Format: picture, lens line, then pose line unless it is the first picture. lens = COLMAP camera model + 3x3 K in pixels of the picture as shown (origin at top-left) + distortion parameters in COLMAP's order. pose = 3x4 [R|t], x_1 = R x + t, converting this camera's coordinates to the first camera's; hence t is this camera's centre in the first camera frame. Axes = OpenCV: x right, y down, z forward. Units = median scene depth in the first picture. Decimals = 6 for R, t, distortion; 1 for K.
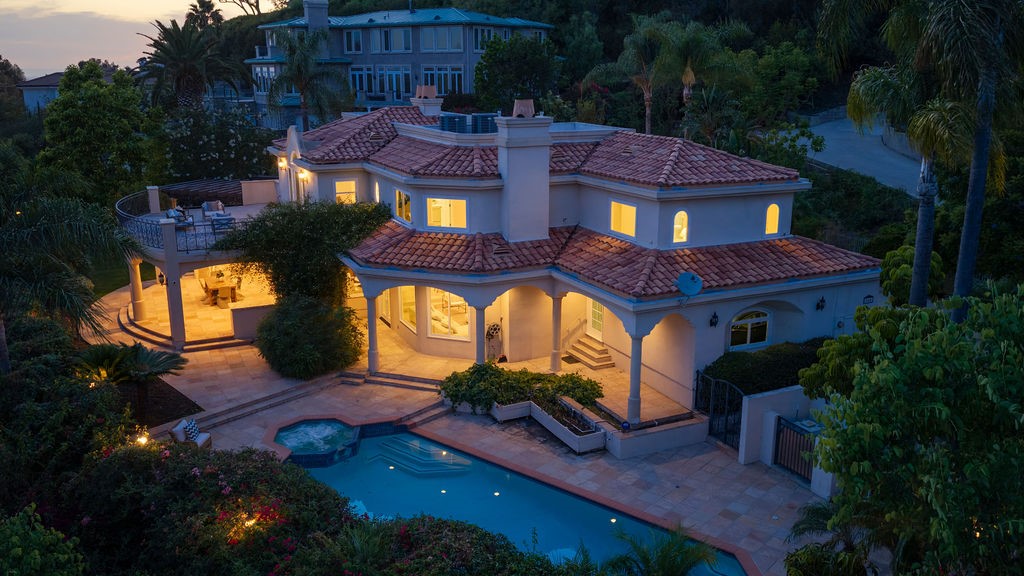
lens RADIAL K [[848.2, 0, 512.0], [0, 848.2, 288.0], [0, 0, 1]] dist [0.001030, -0.012506]
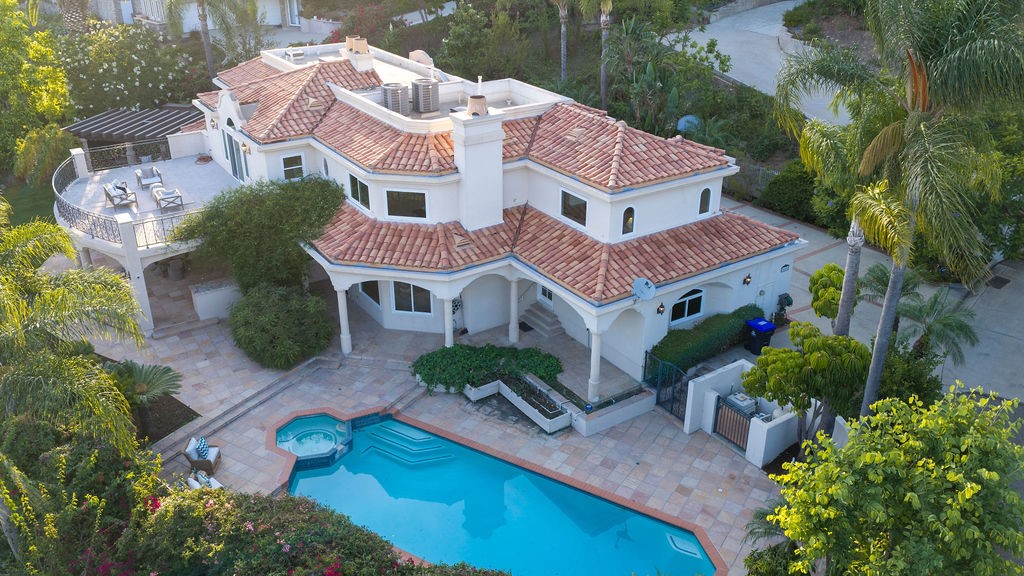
lens RADIAL K [[848.2, 0, 512.0], [0, 848.2, 288.0], [0, 0, 1]] dist [0.001030, -0.012506]
pose [[0.989113, -0.063160, 0.132918, -0.105467], [0.035090, 0.978386, 0.203788, -0.220751], [-0.142916, -0.196905, 0.969950, -0.068612]]
